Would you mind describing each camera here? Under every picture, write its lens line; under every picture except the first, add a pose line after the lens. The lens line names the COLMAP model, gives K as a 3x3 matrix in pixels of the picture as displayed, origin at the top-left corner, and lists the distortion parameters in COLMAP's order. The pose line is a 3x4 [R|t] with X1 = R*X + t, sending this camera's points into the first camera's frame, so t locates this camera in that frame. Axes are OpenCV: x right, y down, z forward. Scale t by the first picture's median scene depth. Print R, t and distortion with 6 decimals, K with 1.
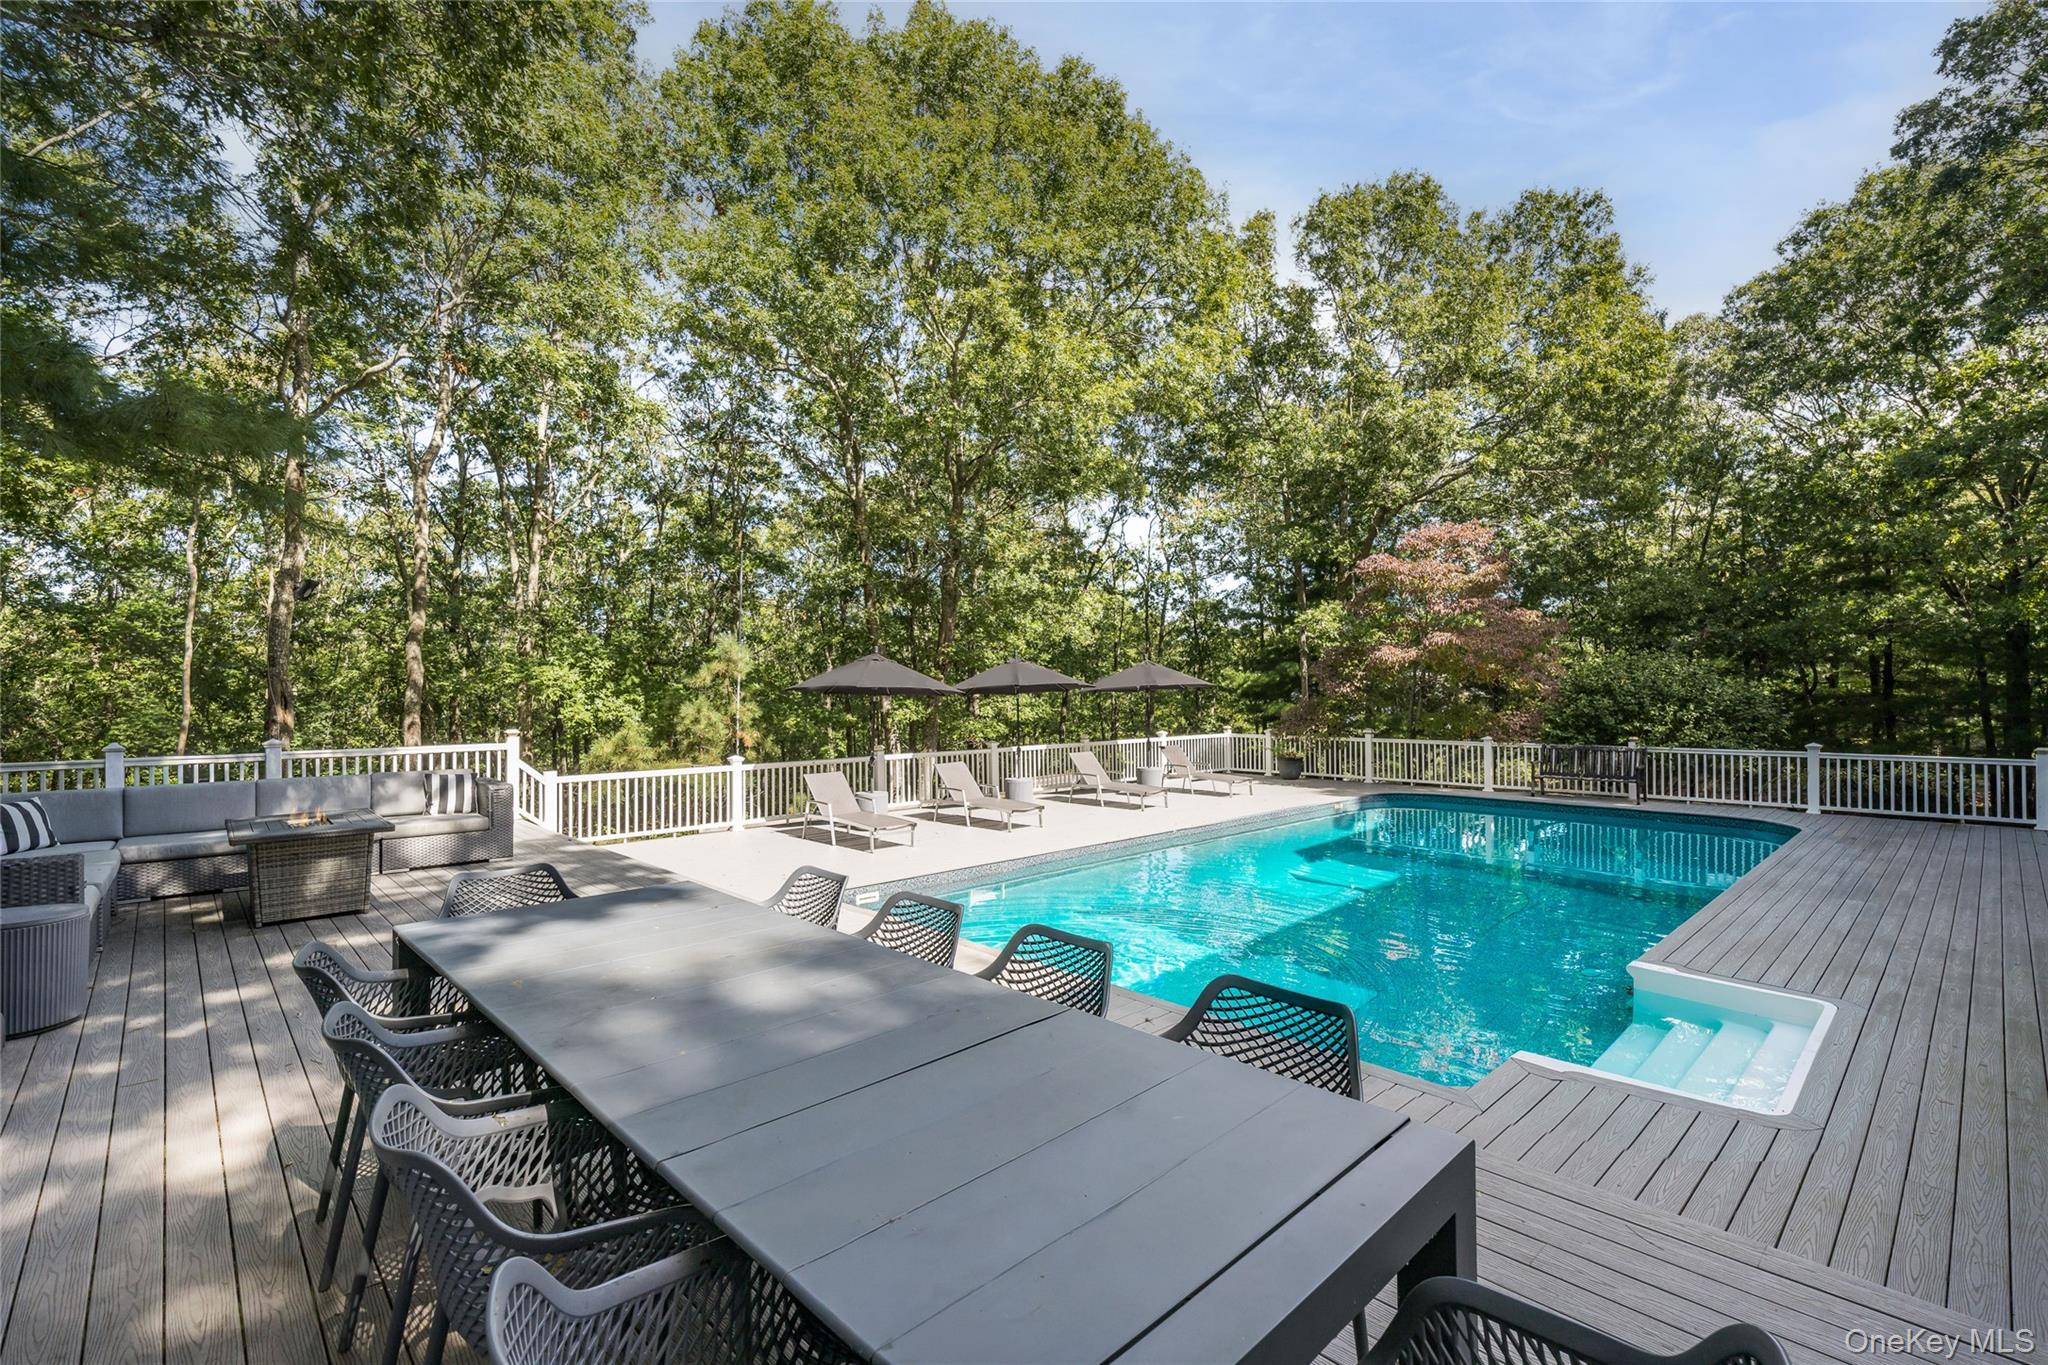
lens RADIAL K [[912.4, 0, 1028.2], [0, 912.4, 683.6], [0, 0, 1]] dist [0.001879, 0.001070]
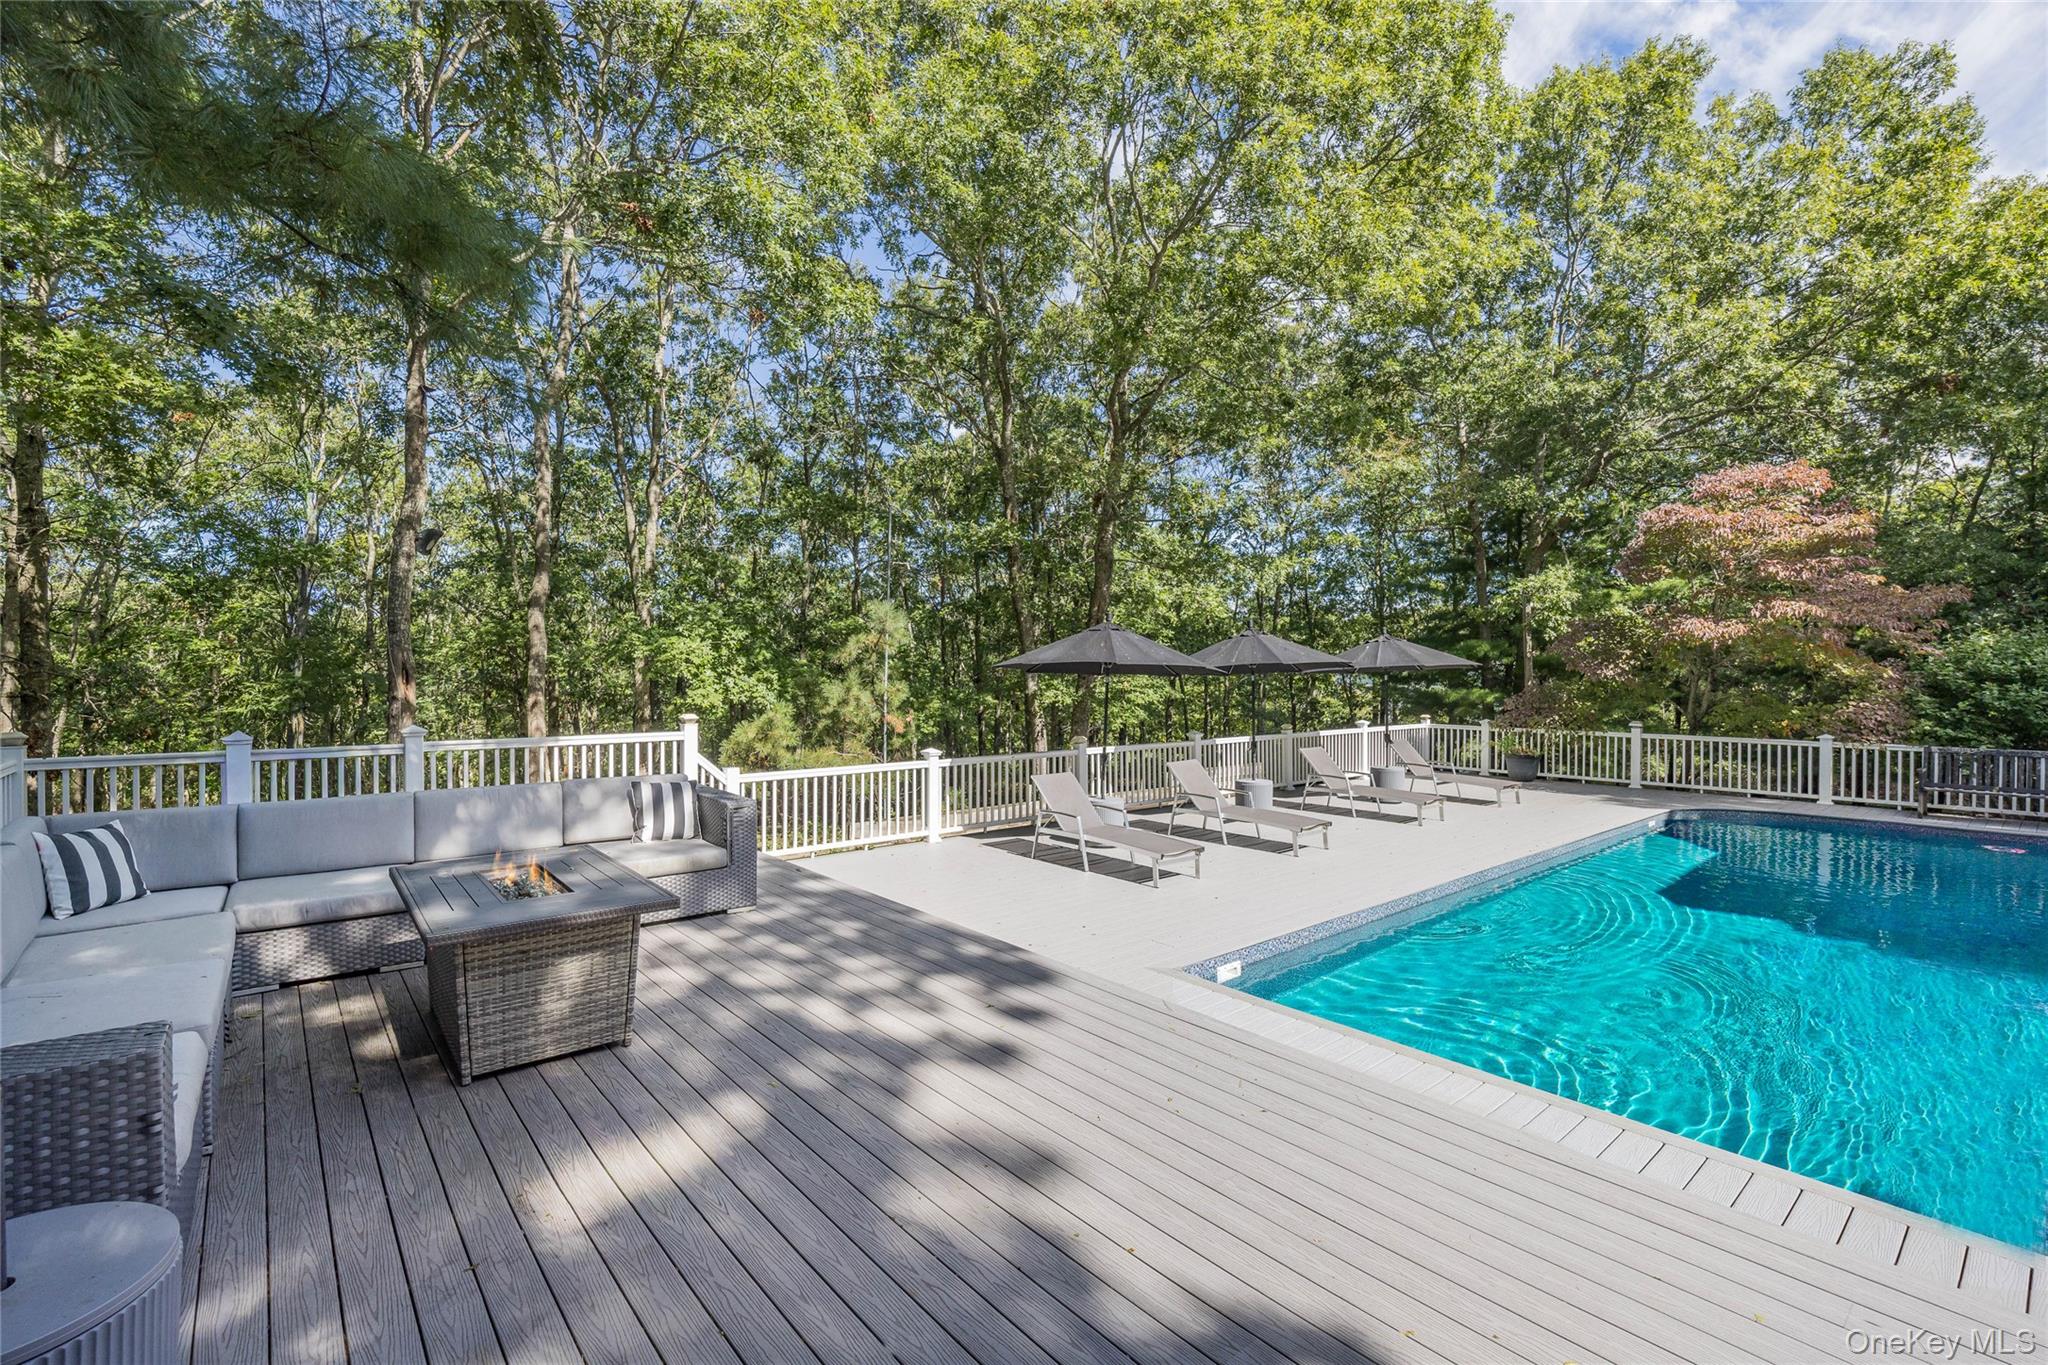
lens RADIAL K [[970.0, 0, 1019.8], [0, 970.0, 682.0], [0, 0, 1]] dist [0.001936, -0.002068]
pose [[0.995561, 0.010671, -0.093508, -0.120064], [-0.008838, 0.999761, 0.019993, 0.002287], [0.093699, -0.019078, 0.995418, 0.118477]]
